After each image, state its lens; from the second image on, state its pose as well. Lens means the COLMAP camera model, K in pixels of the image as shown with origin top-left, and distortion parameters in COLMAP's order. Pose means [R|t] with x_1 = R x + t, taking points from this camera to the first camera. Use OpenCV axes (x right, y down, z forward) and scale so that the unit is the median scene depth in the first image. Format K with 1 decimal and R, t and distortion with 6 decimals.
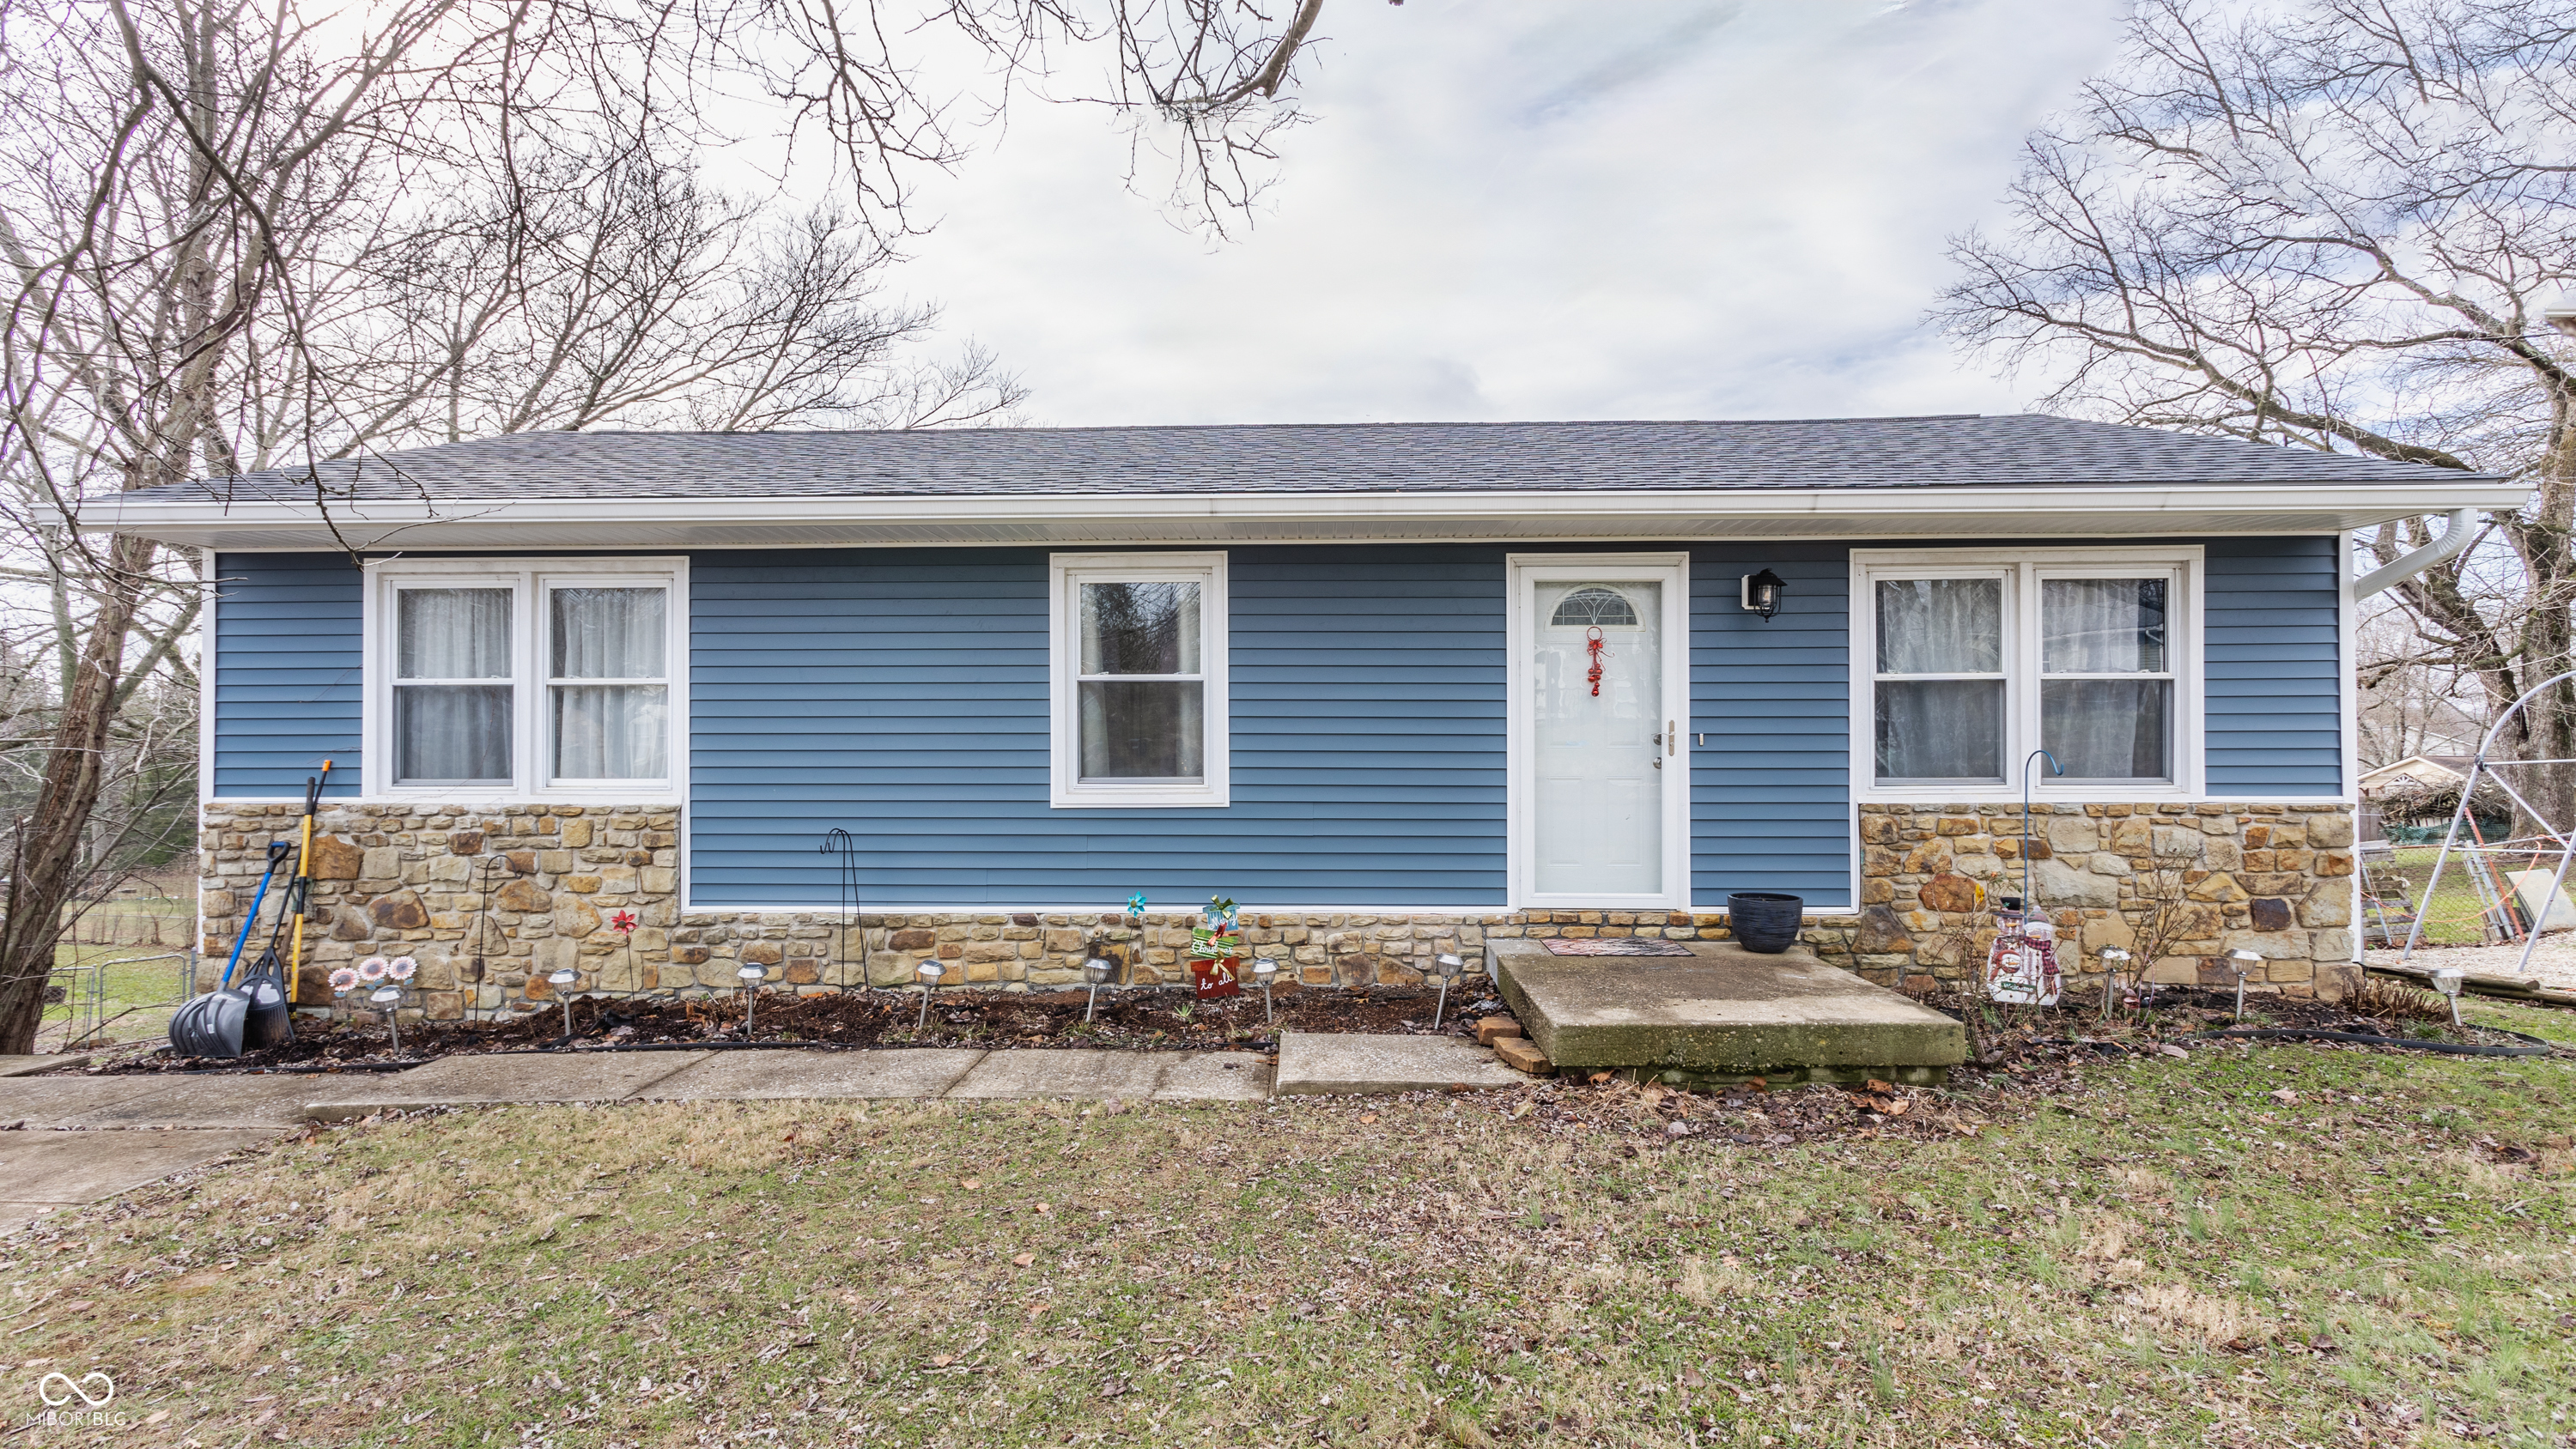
lens RADIAL K [[994.3, 0, 1288.7], [0, 994.3, 725.6], [0, 0, 1]] dist [0.005820, -0.000014]
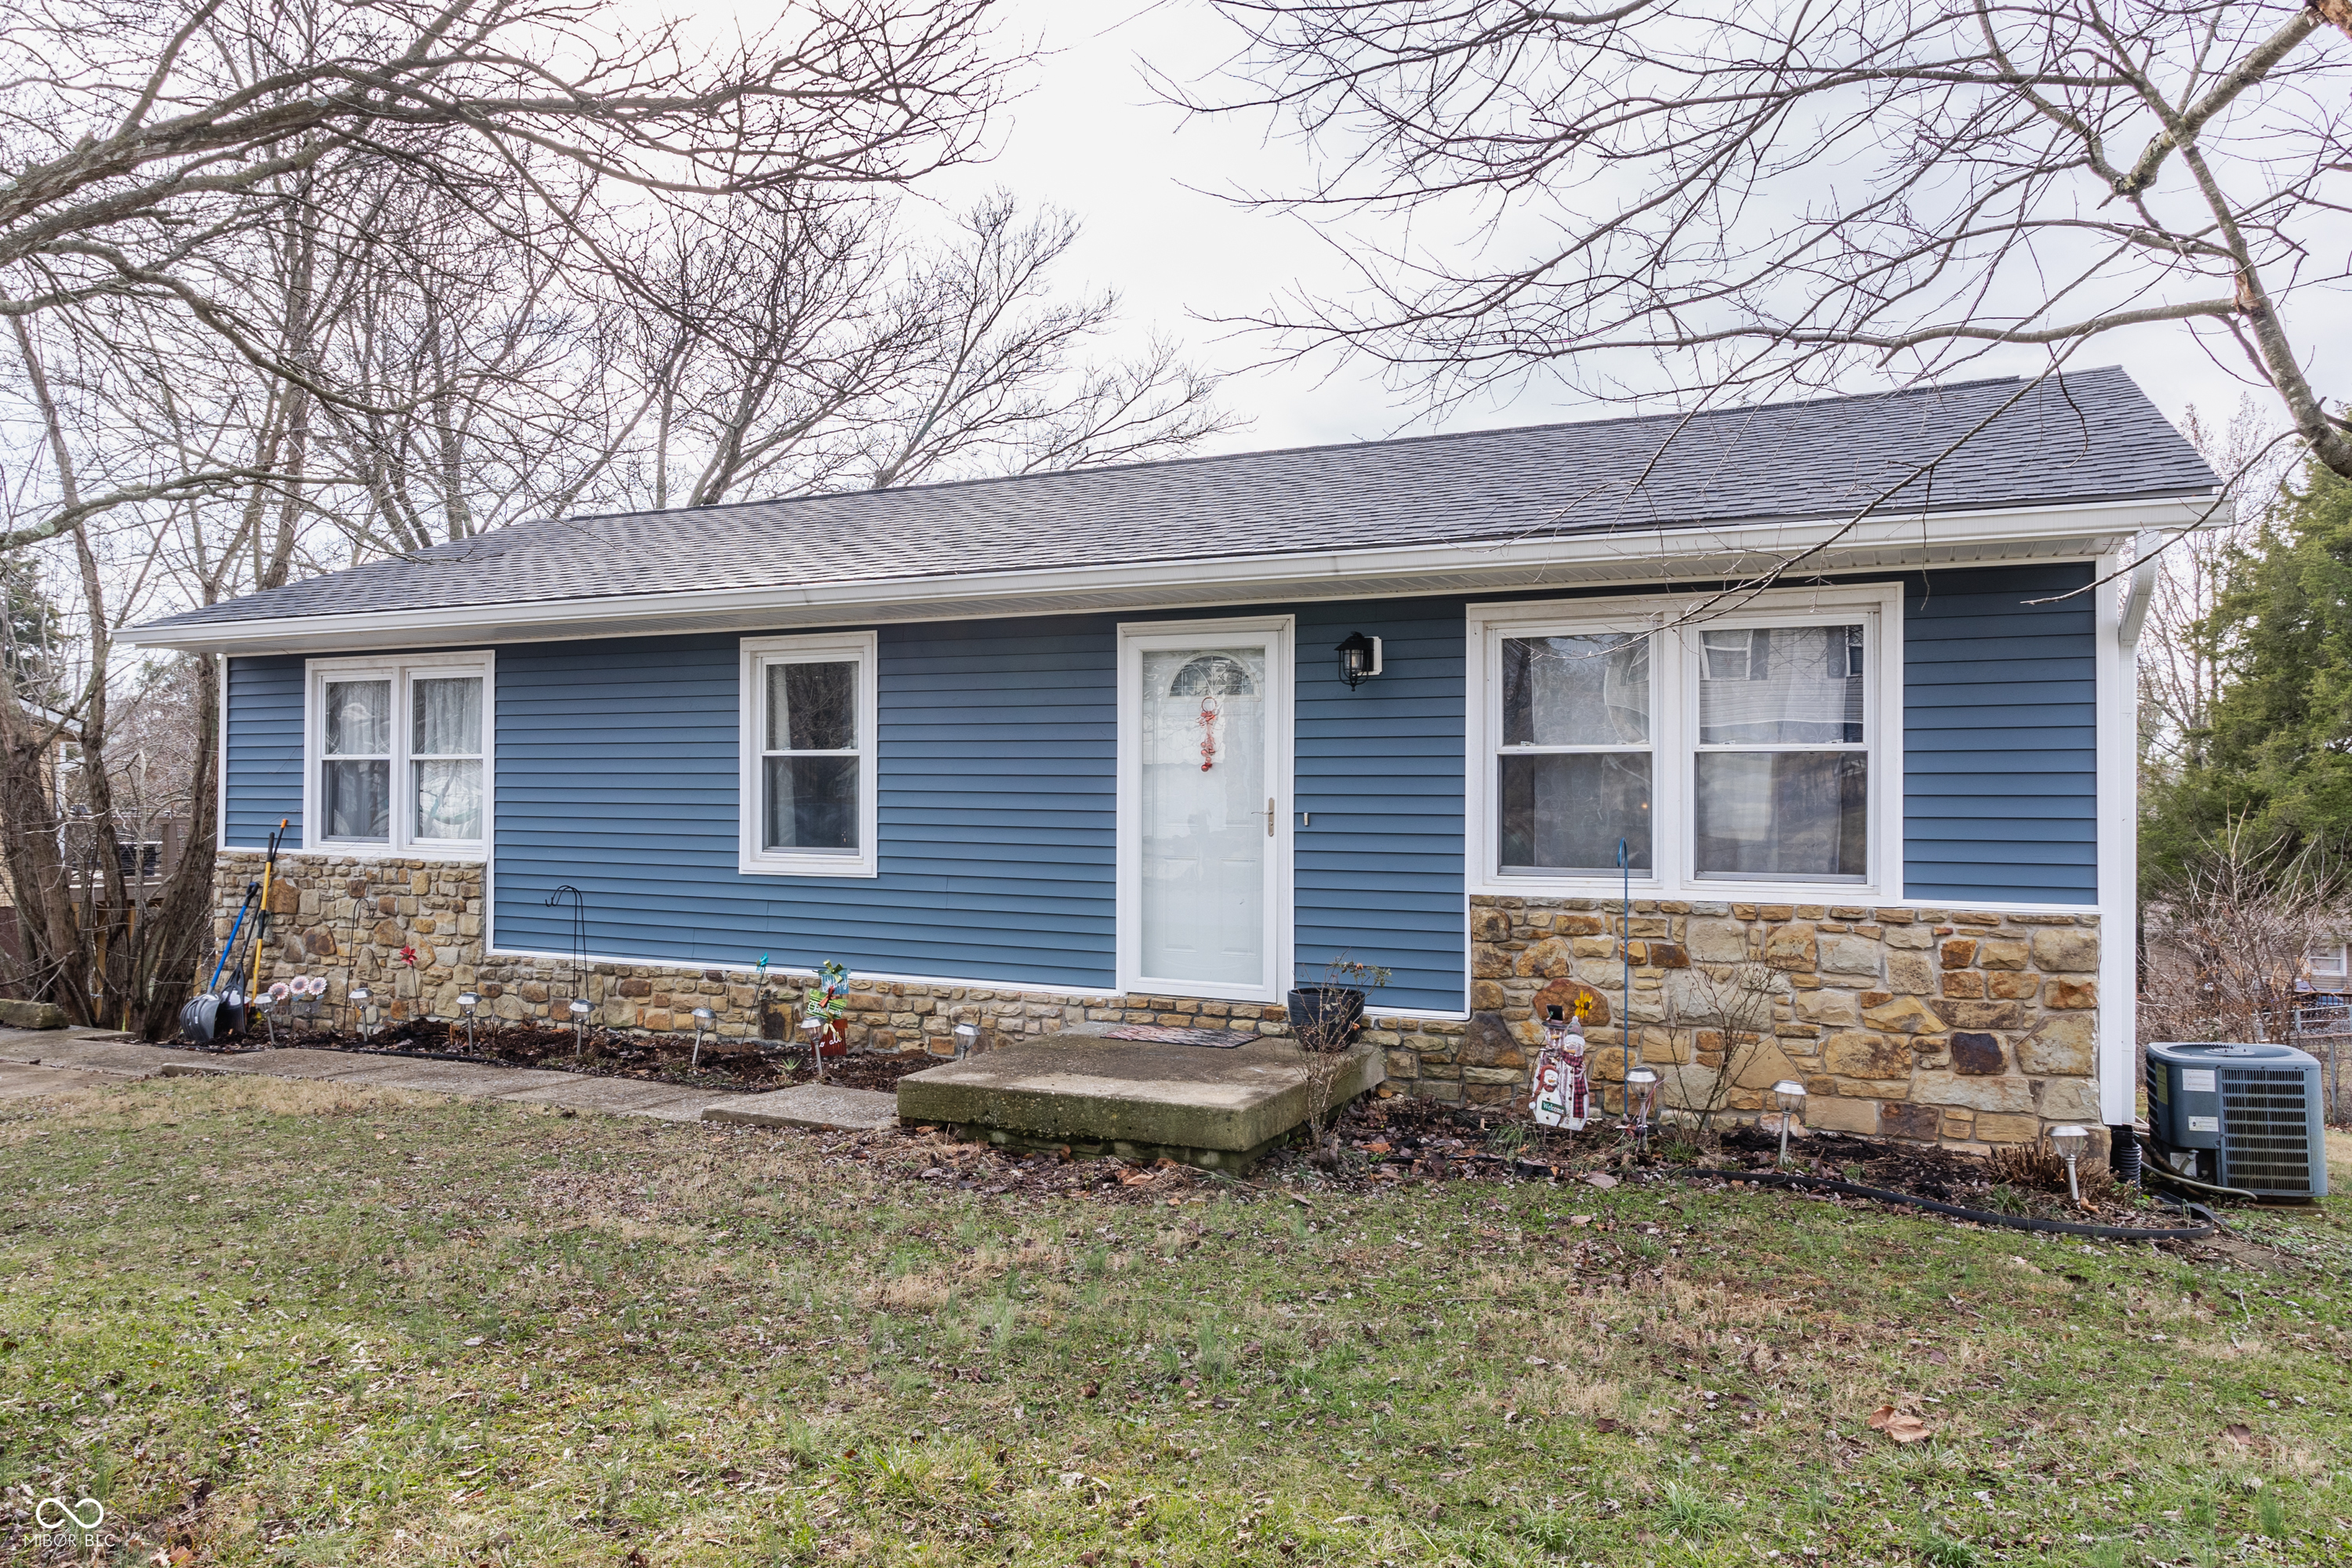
lens RADIAL K [[1301.2, 0, 1177.3], [0, 1301.2, 788.6], [0, 0, 1]] dist [-0.005340, 0.000106]
pose [[0.937654, 0.006112, -0.347517, 0.713695], [-0.005564, 0.999981, 0.002577, -0.016257], [0.347526, -0.000483, 0.937670, -0.159709]]
